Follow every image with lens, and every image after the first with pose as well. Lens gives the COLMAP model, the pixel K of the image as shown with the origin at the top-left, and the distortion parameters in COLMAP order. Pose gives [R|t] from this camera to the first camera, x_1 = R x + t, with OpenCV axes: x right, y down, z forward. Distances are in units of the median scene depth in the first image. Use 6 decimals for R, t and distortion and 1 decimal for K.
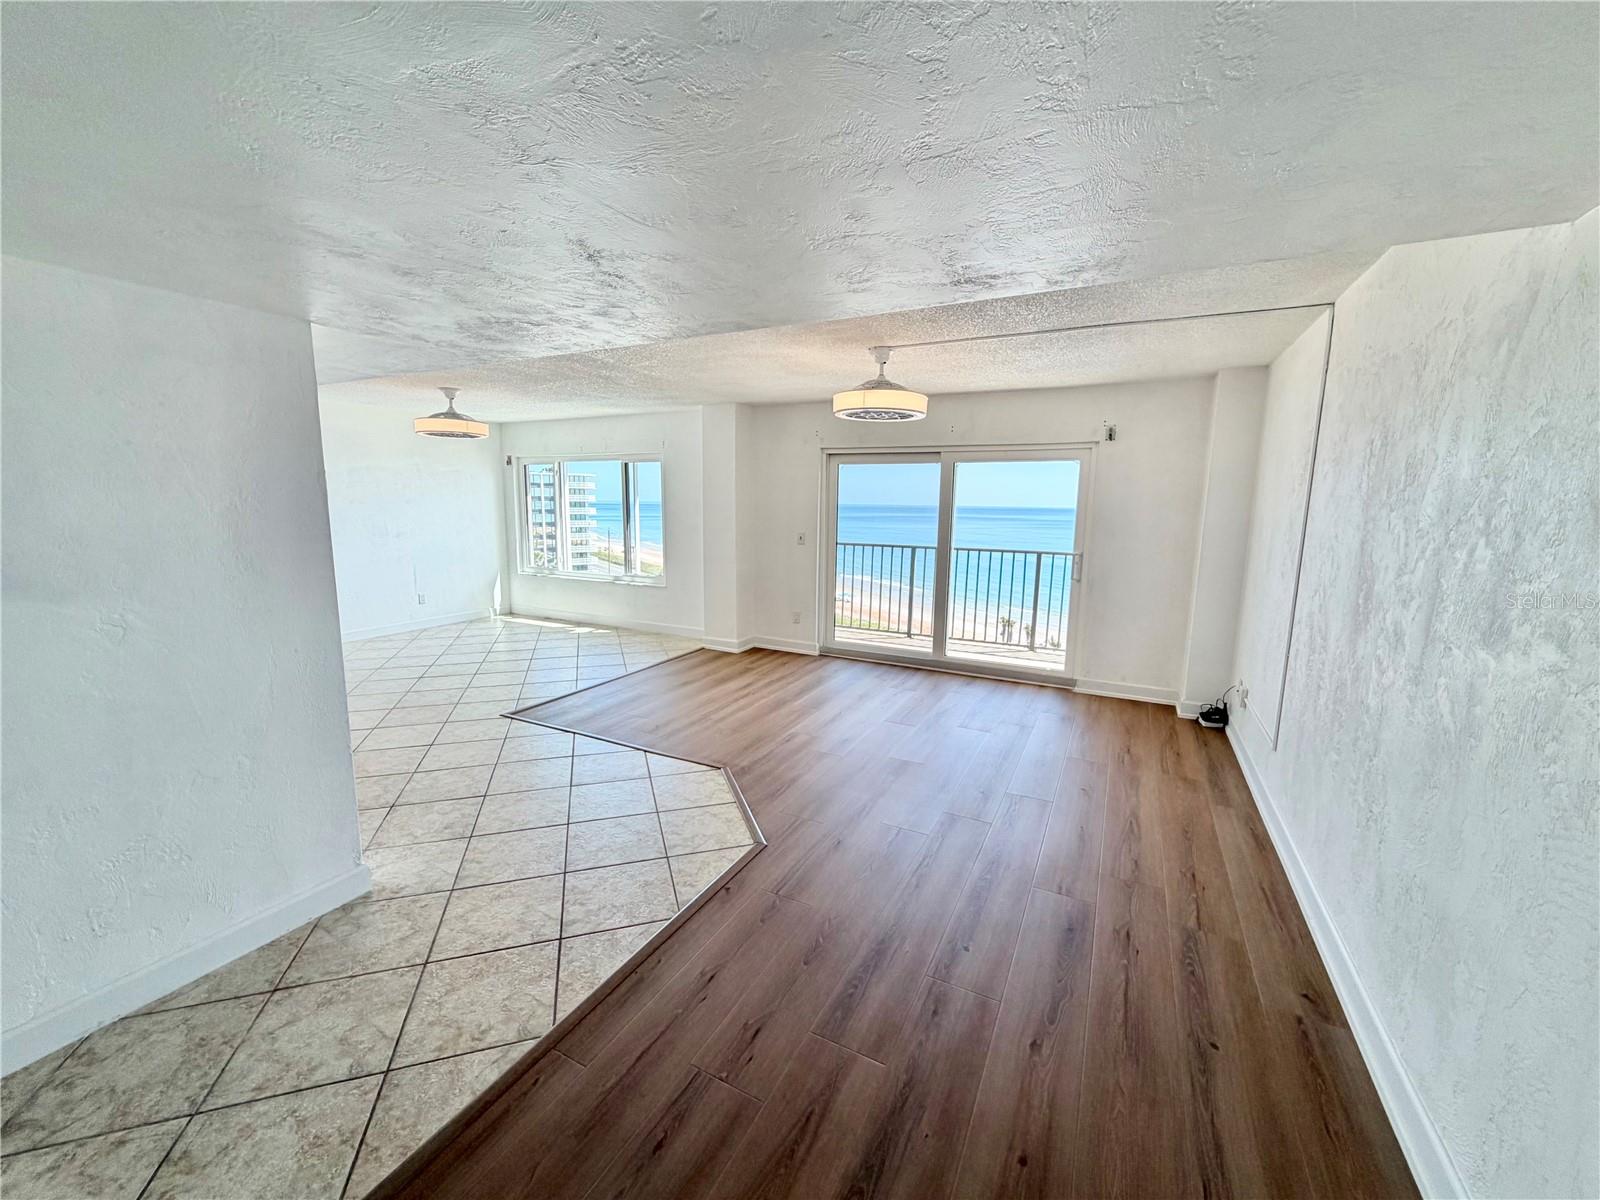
lens RADIAL K [[638.0, 0, 796.3], [0, 638.0, 596.7], [0, 0, 1]] dist [0.000755, 0.000047]
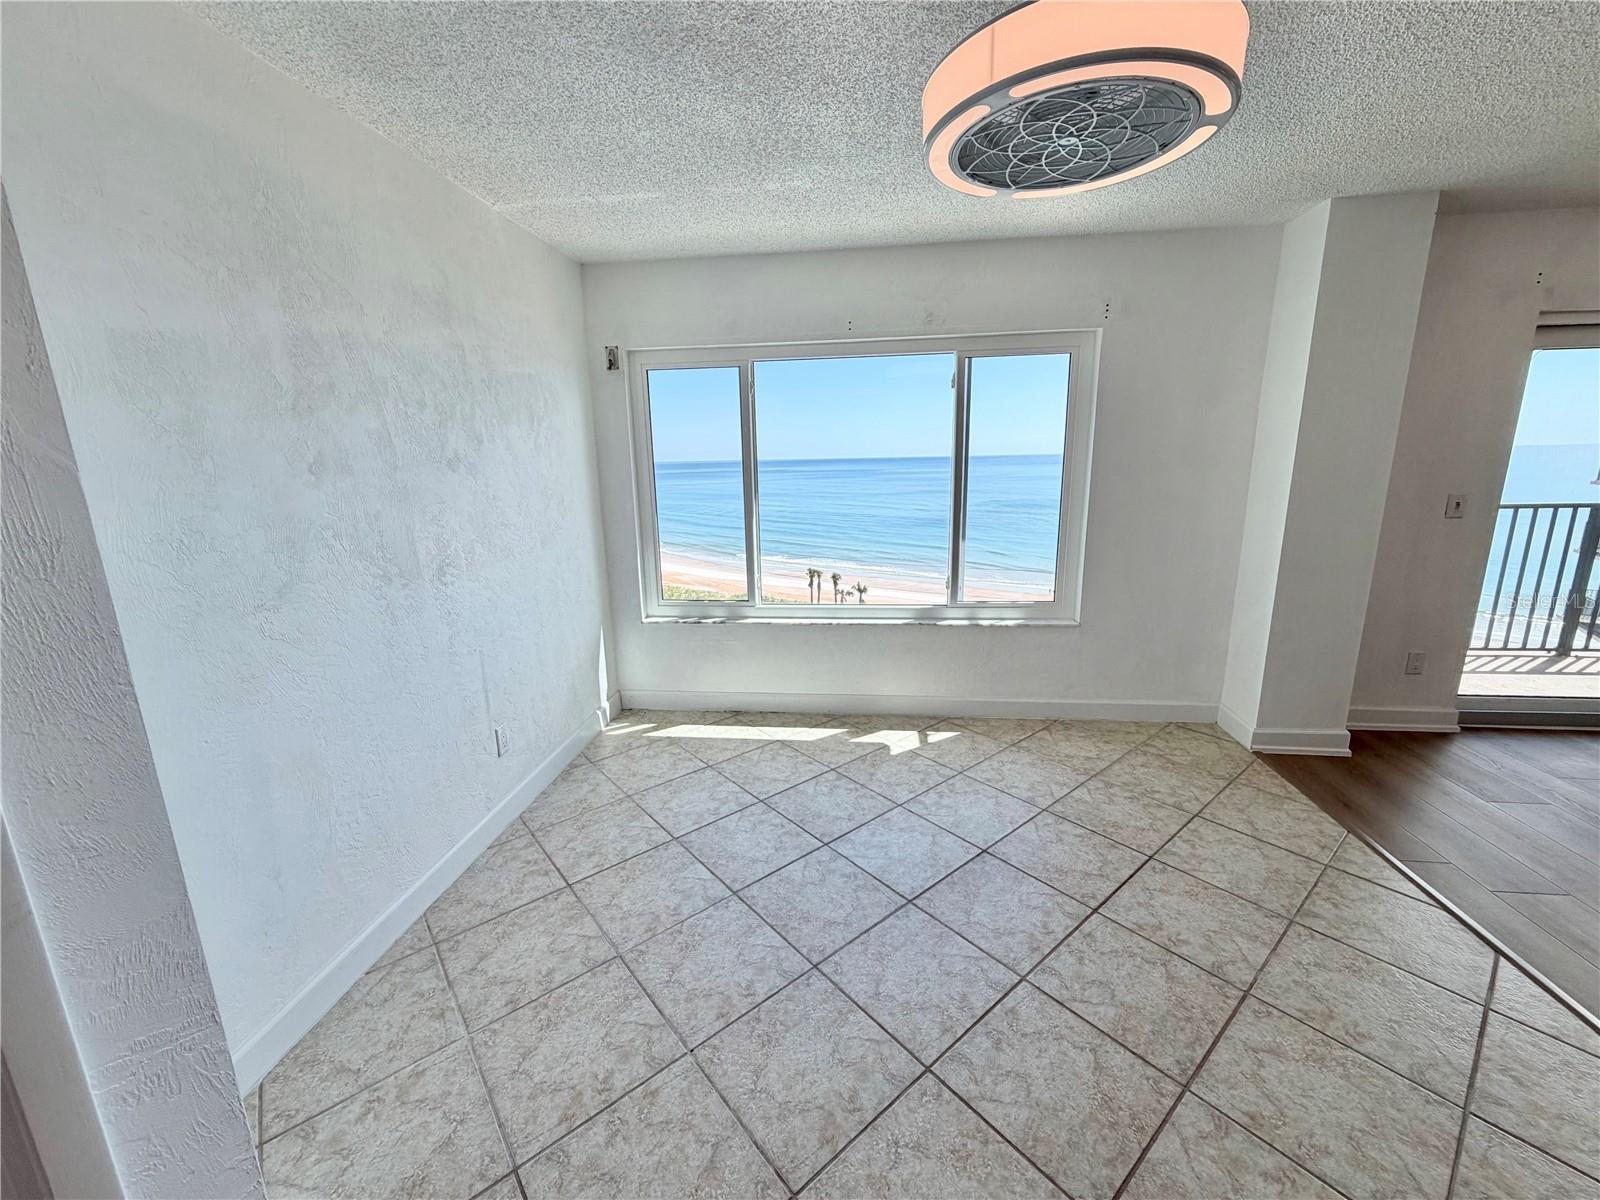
lens RADIAL K [[638.0, 0, 803.0], [0, 638.0, 598.3], [0, 0, 1]] dist [0.000755, 0.000047]
pose [[0.931392, -0.110841, 0.346732, -0.704027], [0.086516, 0.992625, 0.084918, -0.117419], [-0.353587, -0.049094, 0.934112, 0.795071]]
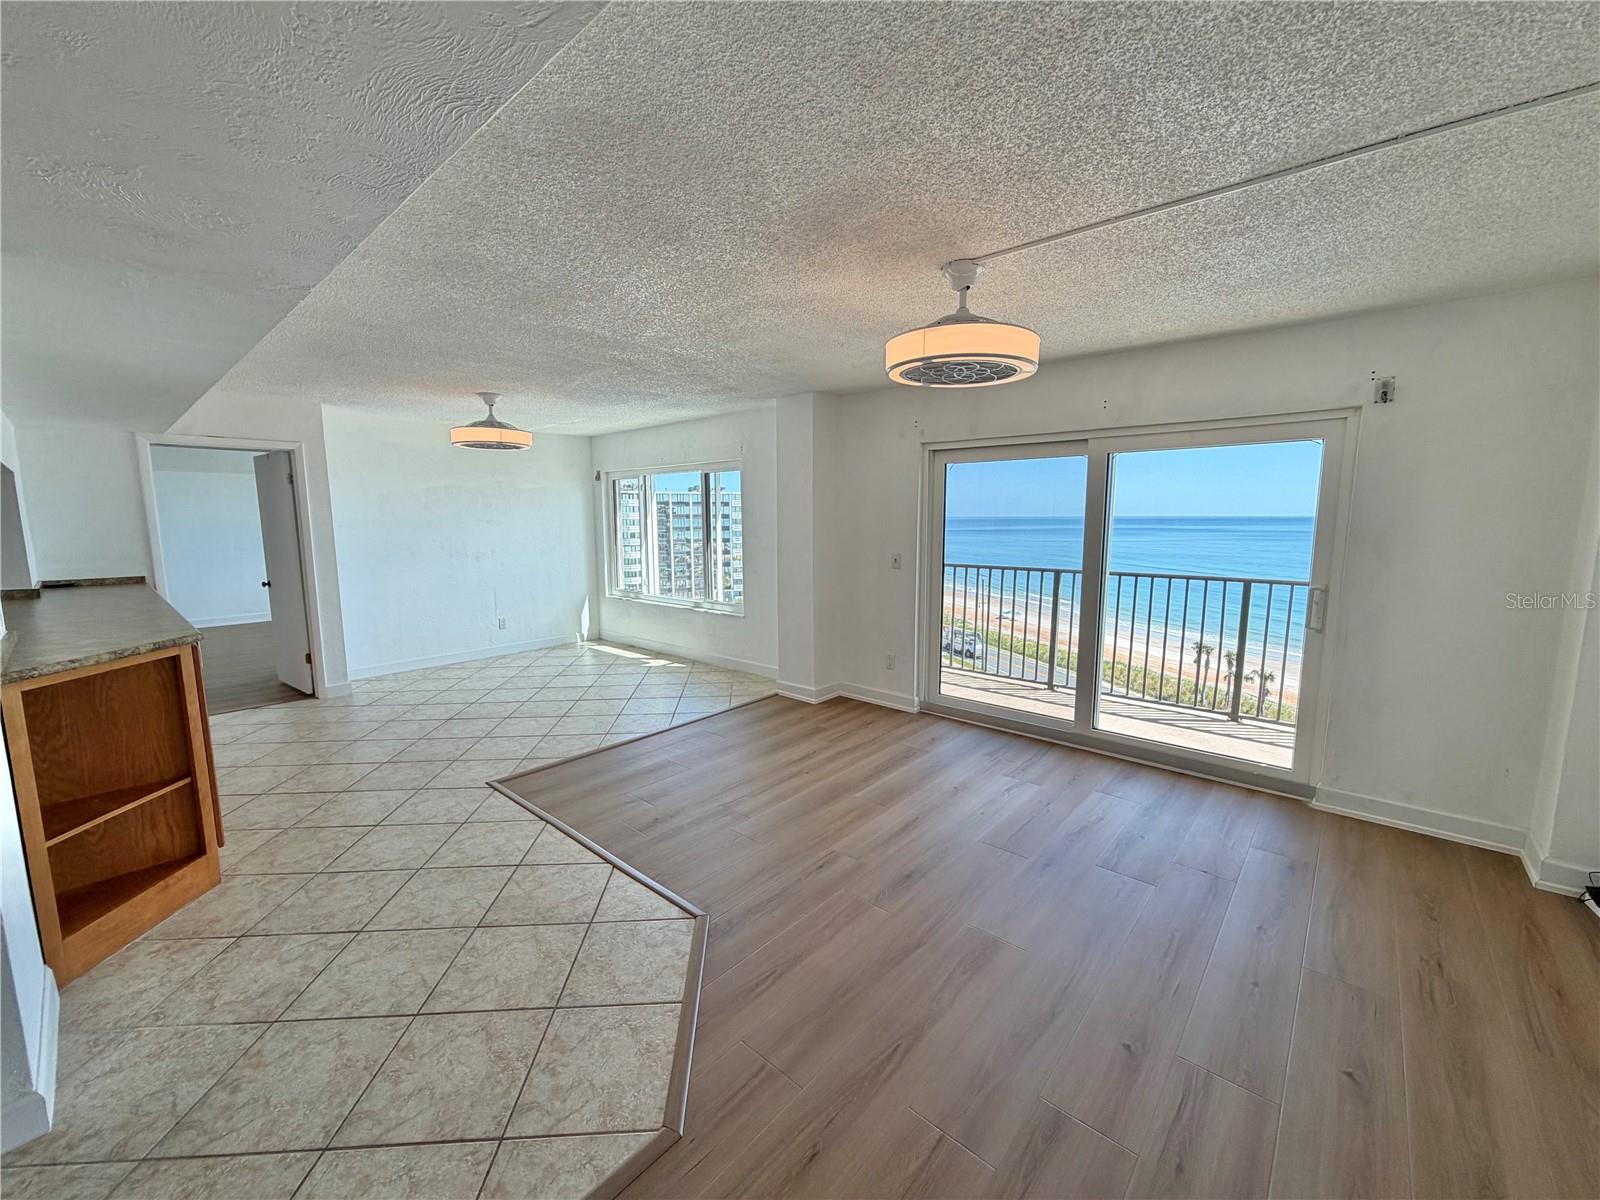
lens RADIAL K [[638.0, 0, 796.0], [0, 638.0, 597.7], [0, 0, 1]] dist [0.000755, 0.000047]
pose [[0.968785, 0.013672, -0.247524, 0.090708], [-0.018854, 0.999650, -0.018578, -0.033167], [0.247184, 0.022665, 0.968704, 0.243739]]
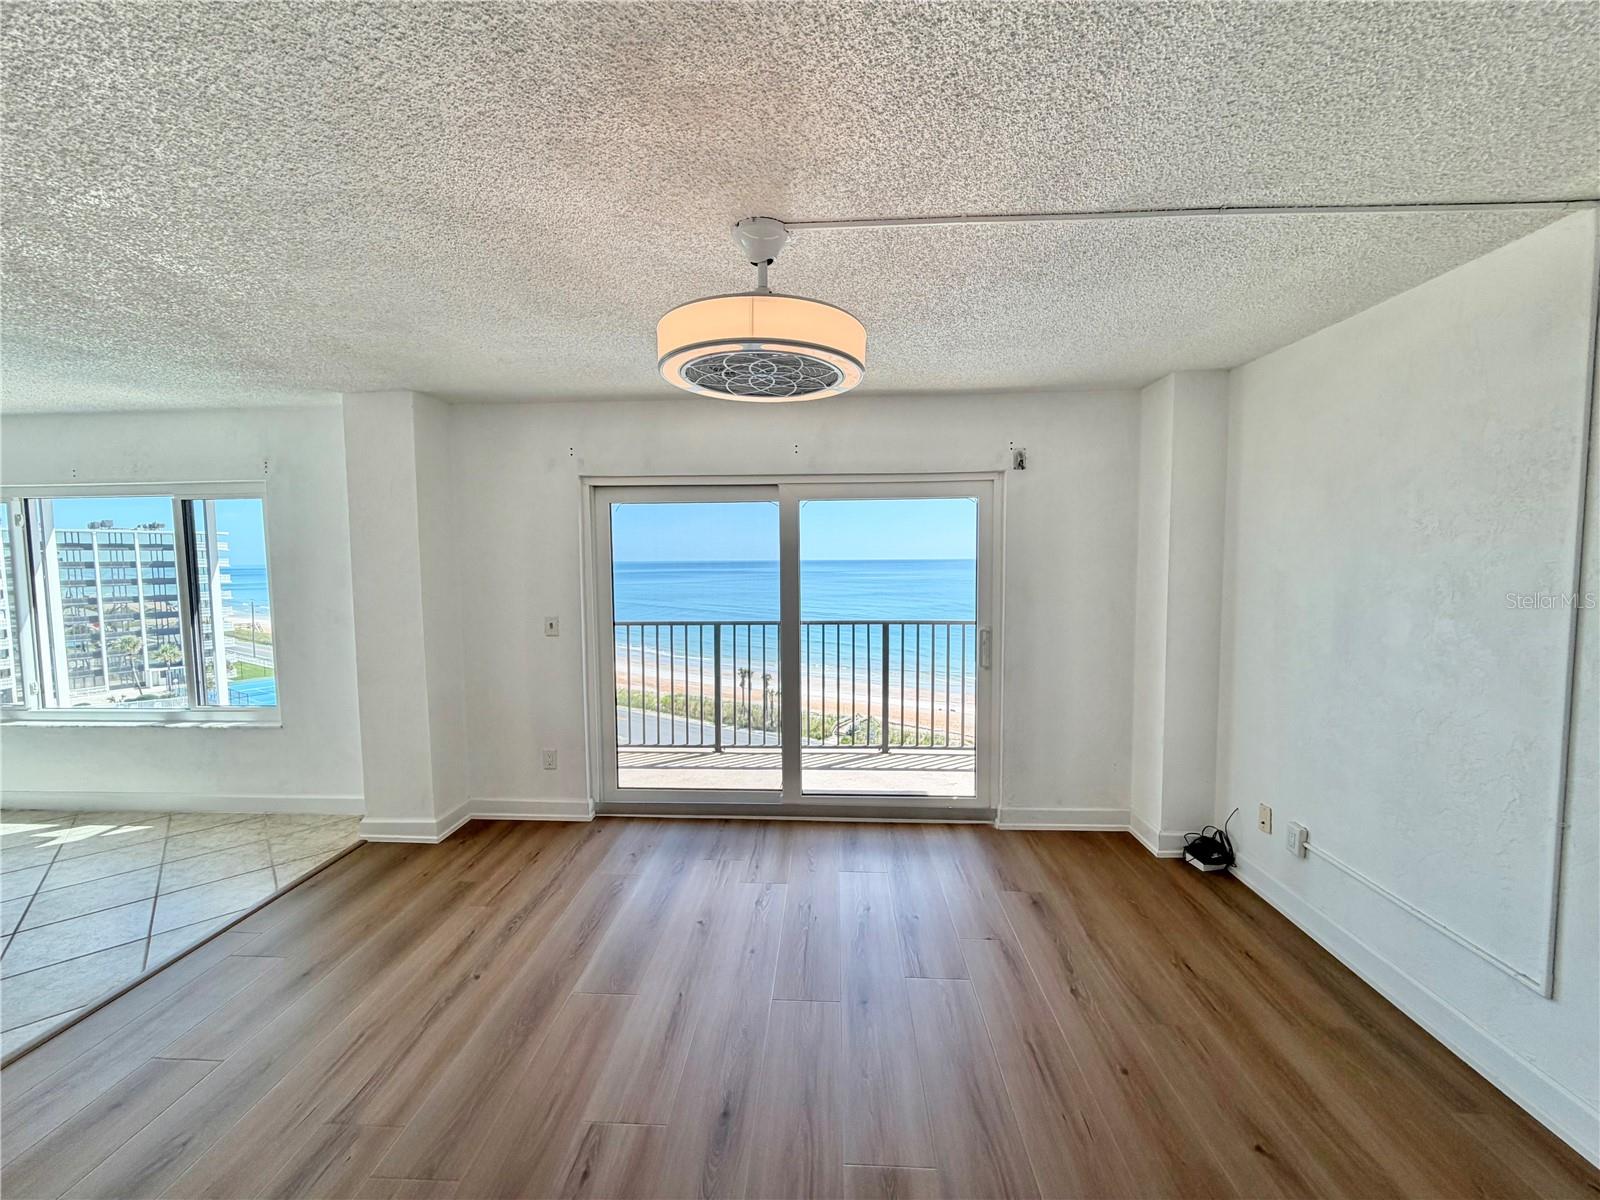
lens RADIAL K [[638.0, 0, 799.2], [0, 638.0, 598.3], [0, 0, 1]] dist [0.000755, 0.000047]
pose [[0.911799, -0.048223, 0.407796, -0.025995], [0.081964, 0.994470, -0.065666, -0.065717], [-0.402374, 0.093299, 0.910709, 0.405101]]
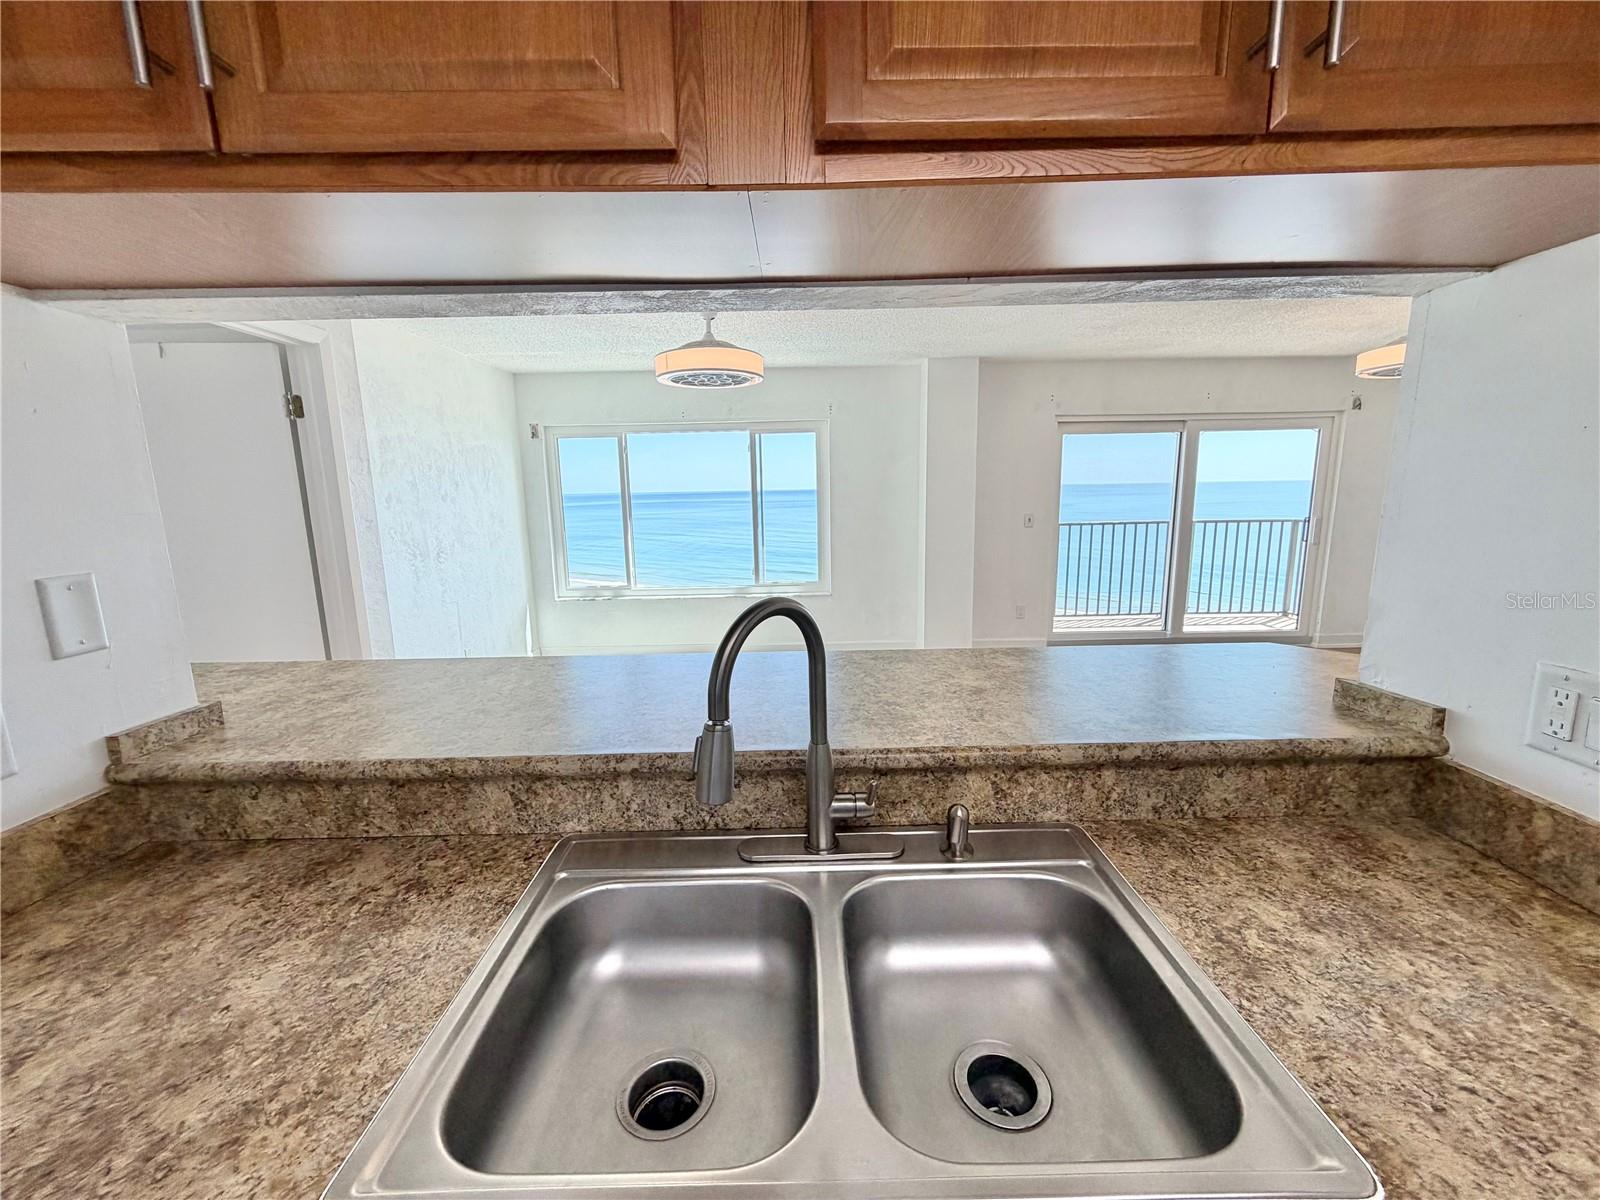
lens RADIAL K [[638.0, 0, 802.5], [0, 638.0, 602.4], [0, 0, 1]] dist [0.000755, 0.000047]
pose [[0.886673, -0.112263, 0.448562, -0.737852], [0.099525, 0.993678, 0.051959, -0.063216], [-0.451559, -0.001428, 0.892240, 0.406142]]
